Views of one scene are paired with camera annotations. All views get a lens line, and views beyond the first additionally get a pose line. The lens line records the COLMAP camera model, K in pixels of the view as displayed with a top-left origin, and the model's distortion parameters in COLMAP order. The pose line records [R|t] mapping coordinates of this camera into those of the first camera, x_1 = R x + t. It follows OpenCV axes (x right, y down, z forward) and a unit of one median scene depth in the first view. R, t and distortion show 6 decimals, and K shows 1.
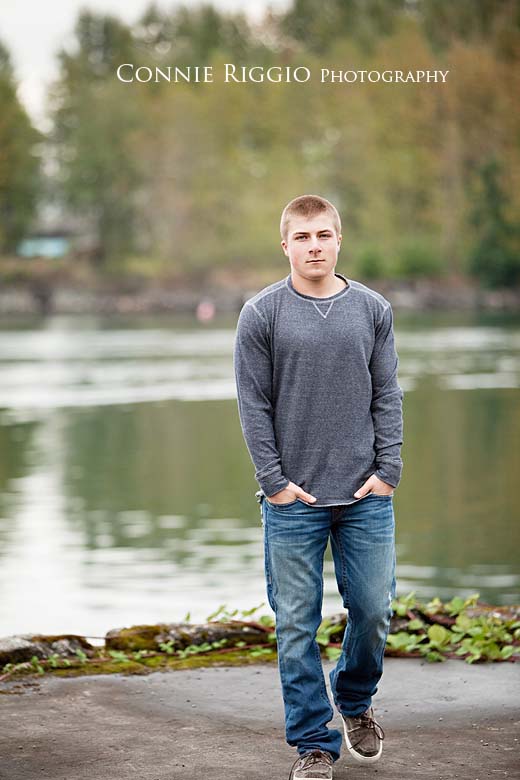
lens RADIAL K [[3263.5, 0, 261.9], [0, 3263.5, 388.3], [0, 0, 1]] dist [1.219335, 0.000000]
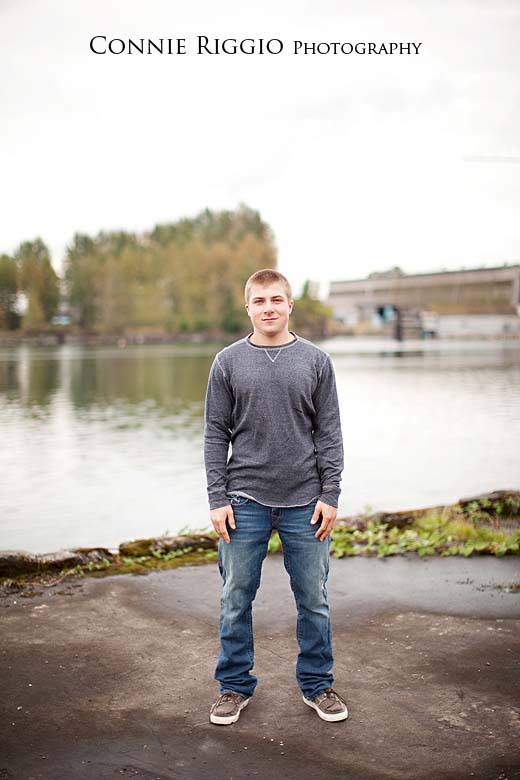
lens RADIAL K [[1197.7, 0, 258.6], [0, 1197.7, 391.3], [0, 0, 1]] dist [-0.126016, 0.000000]
pose [[0.995185, -0.008350, 0.097653, -0.035681], [0.006684, 0.999827, 0.017376, -0.012913], [-0.097781, -0.016639, 0.995069, 0.397464]]
